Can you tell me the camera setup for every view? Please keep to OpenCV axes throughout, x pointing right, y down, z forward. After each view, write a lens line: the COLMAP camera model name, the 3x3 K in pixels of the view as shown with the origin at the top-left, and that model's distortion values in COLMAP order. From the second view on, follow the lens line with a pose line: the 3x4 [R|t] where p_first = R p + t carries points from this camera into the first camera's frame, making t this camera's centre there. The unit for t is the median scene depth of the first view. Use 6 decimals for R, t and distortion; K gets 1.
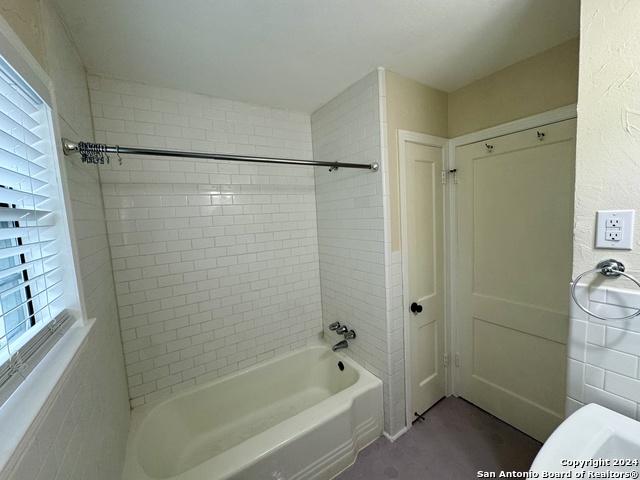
lens RADIAL K [[256.1, 0, 319.2], [0, 256.1, 238.9], [0, 0, 1]] dist [-0.001728, -0.000115]
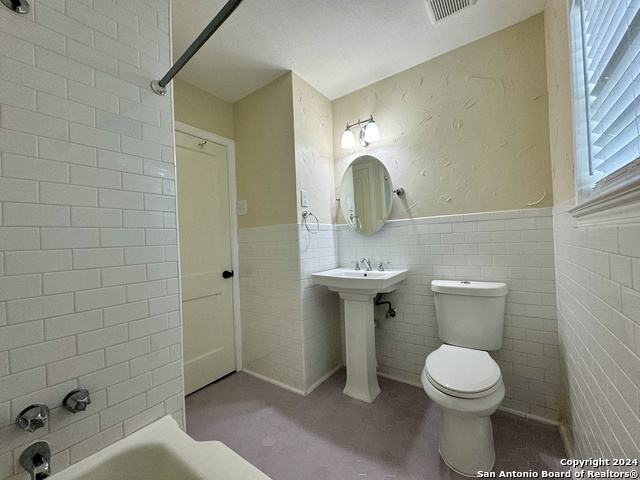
lens RADIAL K [[256.1, 0, 319.2], [0, 256.1, 238.9], [0, 0, 1]] dist [-0.001728, -0.000115]
pose [[-0.371172, 0.080206, 0.925094, -1.077909], [0.151501, 0.988144, -0.024886, 0.406901], [-0.916122, 0.130916, -0.378922, 1.770587]]
